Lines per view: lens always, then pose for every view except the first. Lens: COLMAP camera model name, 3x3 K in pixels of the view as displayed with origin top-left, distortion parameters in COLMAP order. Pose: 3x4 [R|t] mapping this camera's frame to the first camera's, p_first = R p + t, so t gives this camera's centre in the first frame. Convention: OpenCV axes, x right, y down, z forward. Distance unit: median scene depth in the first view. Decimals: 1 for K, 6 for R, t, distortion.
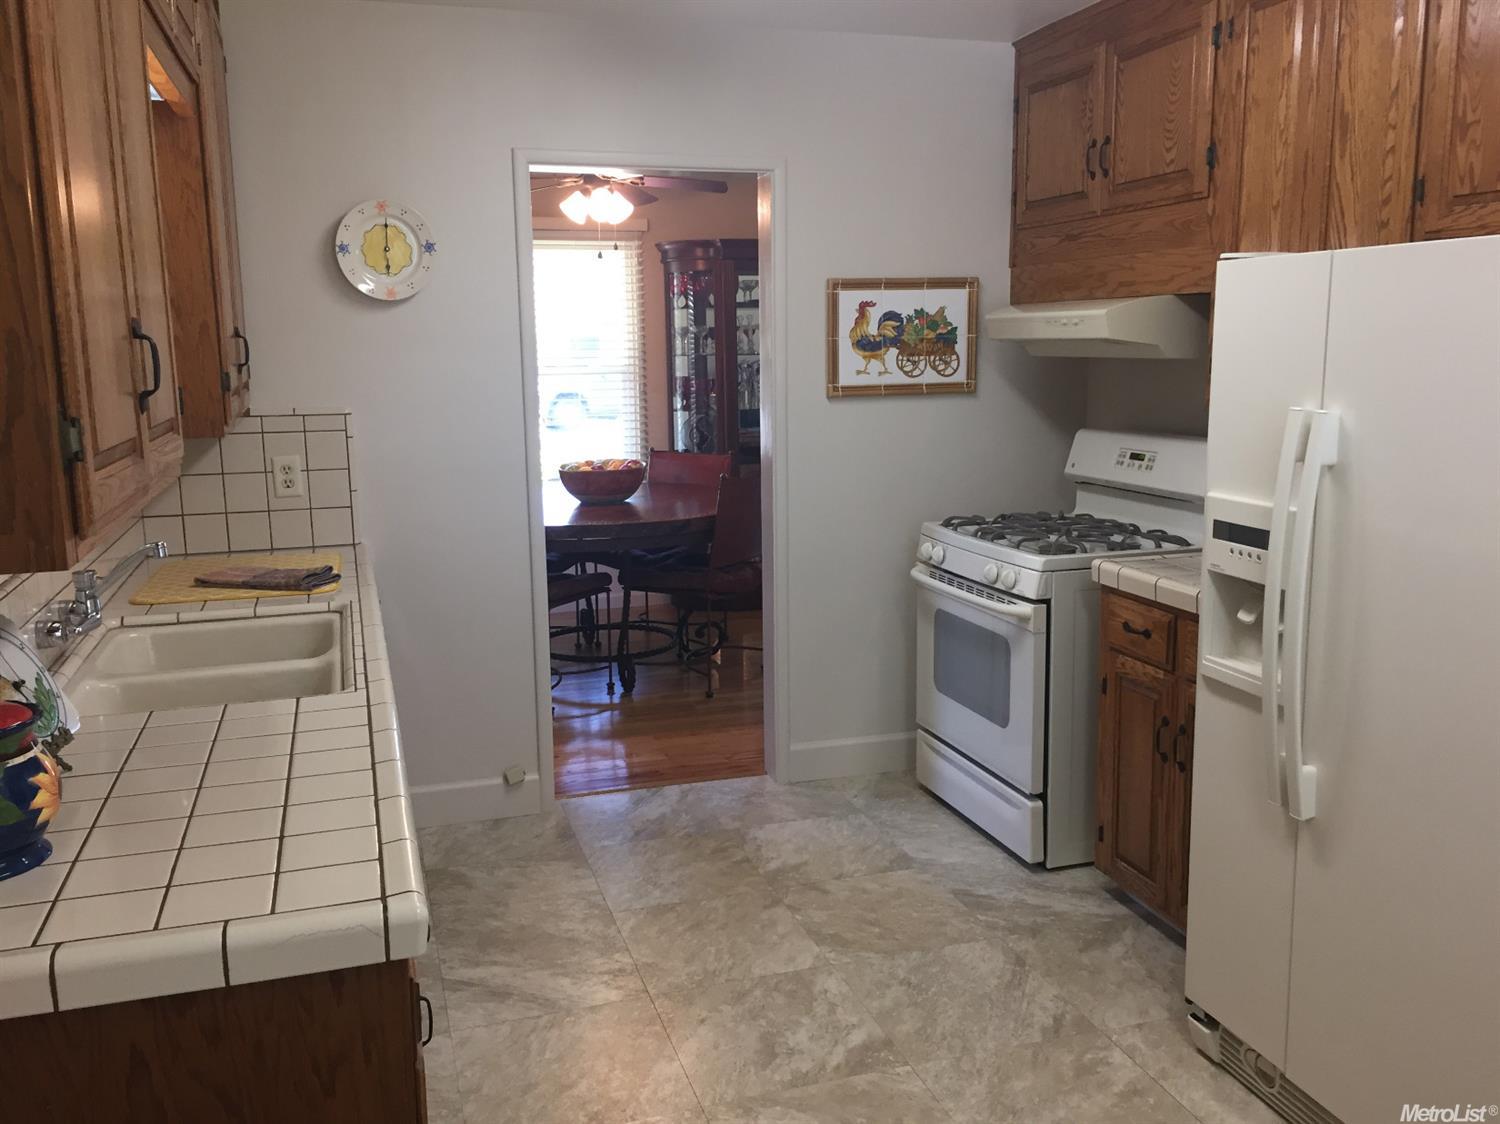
lens RADIAL K [[1285.5, 0, 748.5], [0, 1285.5, 561.2], [0, 0, 1]] dist [0.078810, -0.098563]
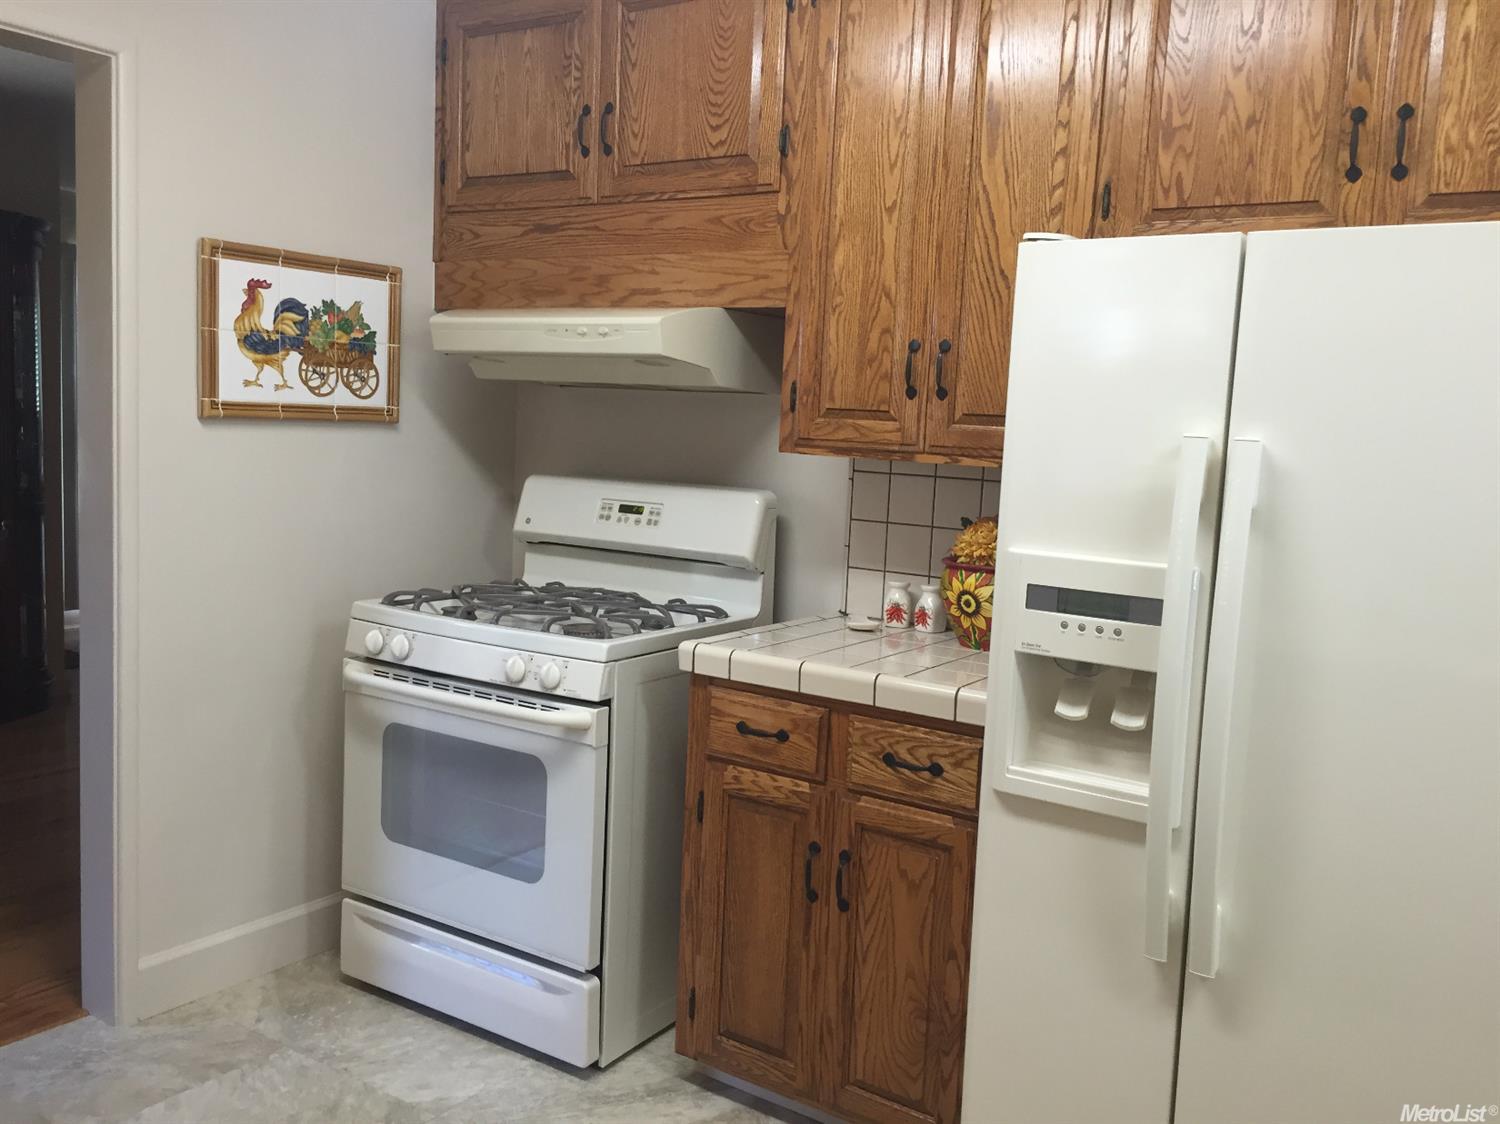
lens RADIAL K [[1285.5, 0, 751.4], [0, 1285.5, 554.4], [0, 0, 1]] dist [0.078810, -0.098563]
pose [[0.775546, -0.018473, 0.631021, -0.160946], [0.053080, 0.997940, -0.036024, -0.021340], [-0.629056, 0.061433, 0.774929, 0.358616]]
